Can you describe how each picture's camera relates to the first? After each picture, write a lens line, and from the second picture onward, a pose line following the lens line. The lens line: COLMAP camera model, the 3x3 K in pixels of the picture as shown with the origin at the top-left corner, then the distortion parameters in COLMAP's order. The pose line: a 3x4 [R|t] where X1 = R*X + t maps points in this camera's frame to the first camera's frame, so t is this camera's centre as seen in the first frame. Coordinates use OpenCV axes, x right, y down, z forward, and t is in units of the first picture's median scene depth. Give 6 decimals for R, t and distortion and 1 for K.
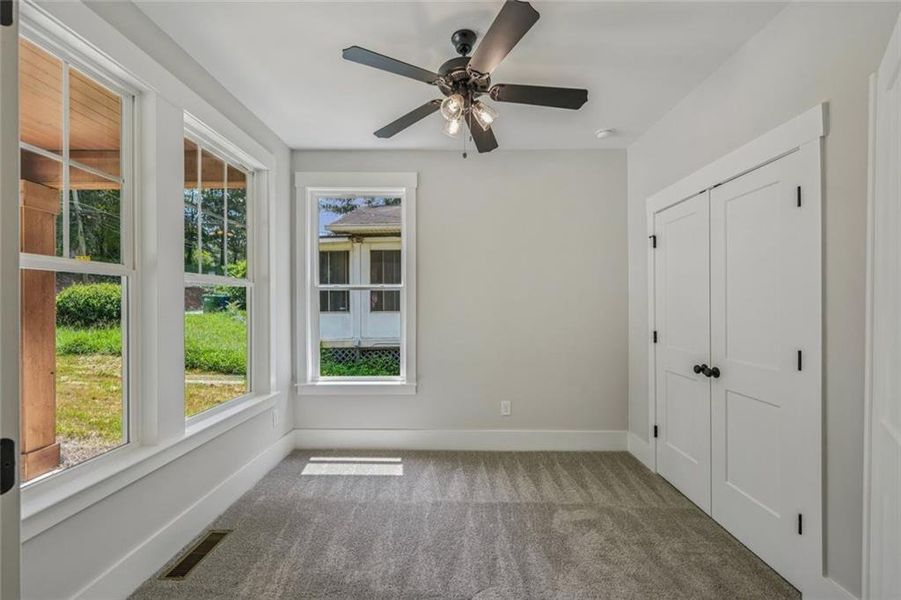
lens RADIAL K [[370.4, 0, 452.9], [0, 370.4, 297.5], [0, 0, 1]] dist [-0.001869, -0.000319]
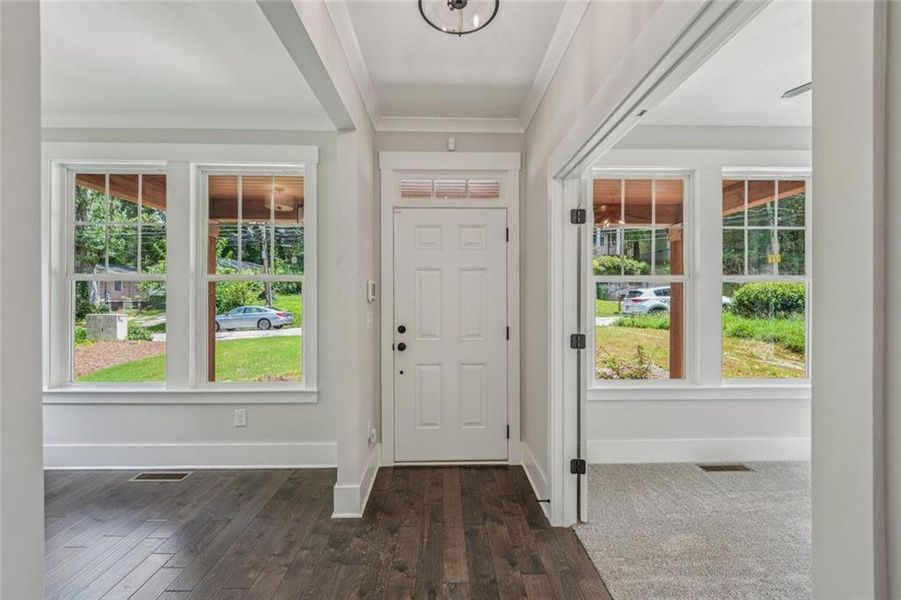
lens RADIAL K [[370.4, 0, 452.9], [0, 370.4, 297.5], [0, 0, 1]] dist [-0.001869, -0.000319]
pose [[0.043190, 0.001969, -0.999065, 0.217910], [0.014050, 0.999898, 0.002578, -0.000358], [0.998968, -0.014148, 0.043158, -0.037354]]
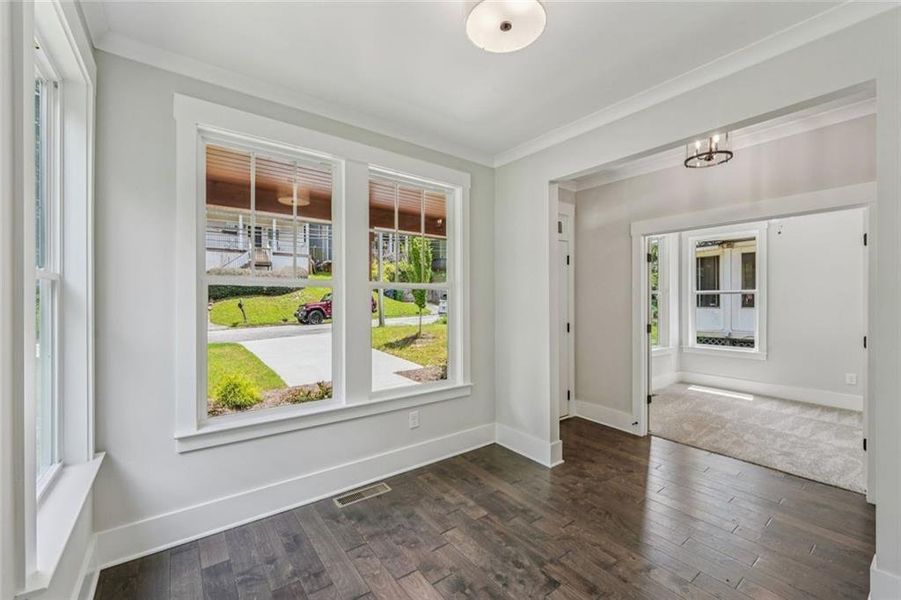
lens RADIAL K [[373.1, 0, 456.1], [0, 373.1, 297.3], [0, 0, 1]] dist [0.001398, -0.000106]
pose [[0.625732, 0.004188, -0.780027, 0.161286], [0.007604, 0.999905, 0.011468, -0.017700], [0.780001, -0.013107, 0.625641, -0.523719]]
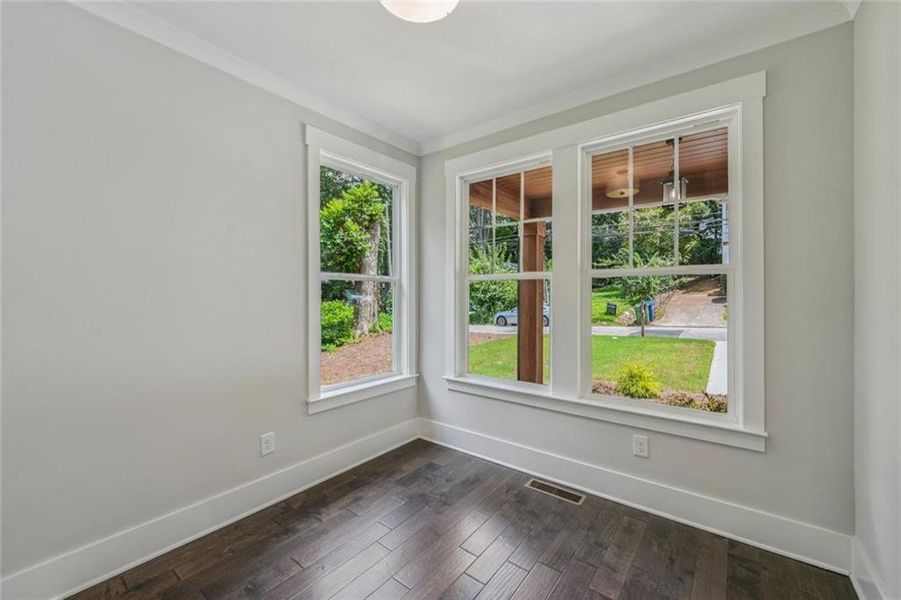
lens RADIAL K [[365.6, 0, 449.0], [0, 365.6, 297.4], [0, 0, 1]] dist [-0.001418, -0.000411]
pose [[-0.600892, 0.007976, -0.799291, 0.155287], [0.016976, 0.999852, -0.002784, -0.004248], [0.799150, -0.015242, -0.600938, -0.208116]]
